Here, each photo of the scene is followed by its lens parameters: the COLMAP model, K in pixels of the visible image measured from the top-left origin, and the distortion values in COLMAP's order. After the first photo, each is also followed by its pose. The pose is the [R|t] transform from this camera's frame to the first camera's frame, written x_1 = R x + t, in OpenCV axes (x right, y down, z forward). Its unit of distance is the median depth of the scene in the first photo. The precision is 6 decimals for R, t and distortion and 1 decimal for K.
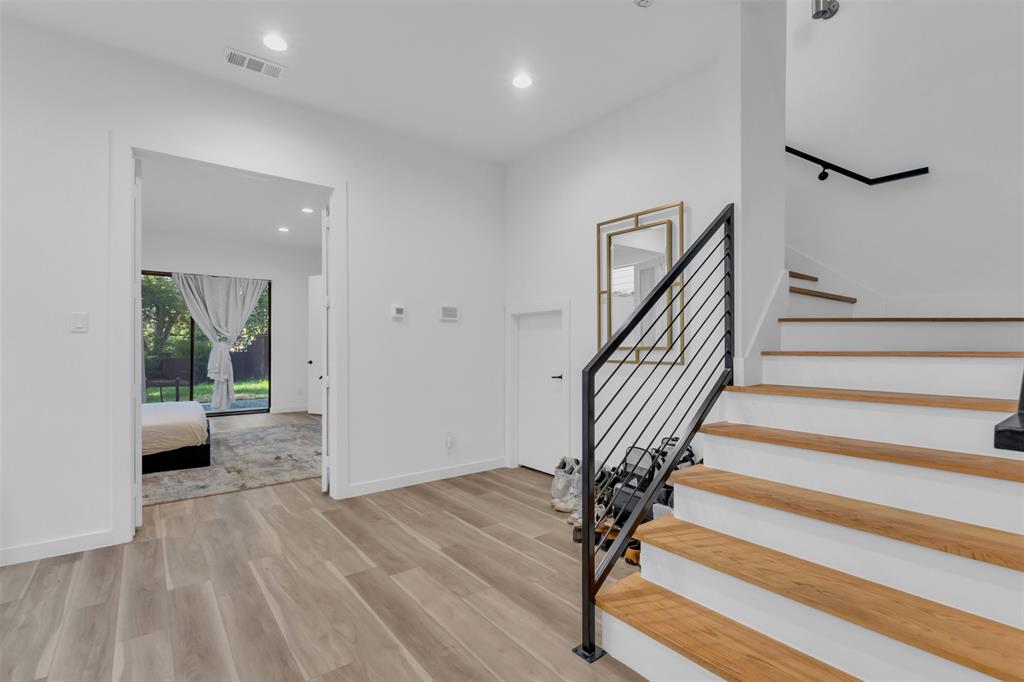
lens RADIAL K [[470.6, 0, 512.8], [0, 470.6, 345.3], [0, 0, 1]] dist [0.000751, -0.000601]
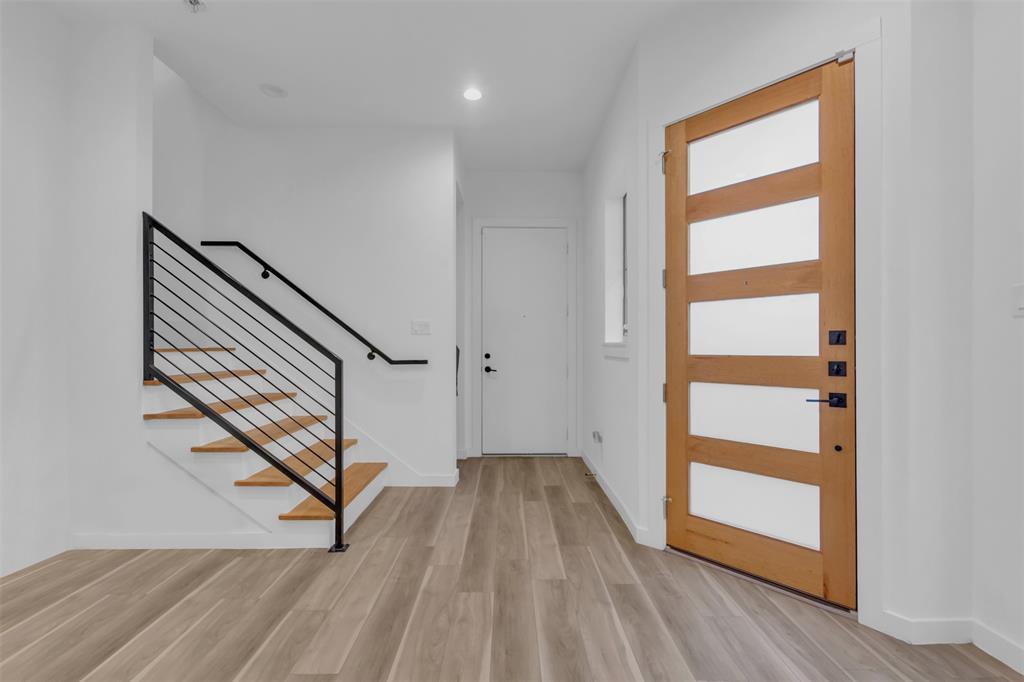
lens RADIAL K [[470.6, 0, 511.8], [0, 470.6, 344.0], [0, 0, 1]] dist [0.000751, -0.000601]
pose [[-0.793126, 0.004234, 0.609043, -1.063606], [0.001712, 0.999987, -0.004723, 0.009312], [-0.609055, -0.002703, -0.793123, 1.665234]]
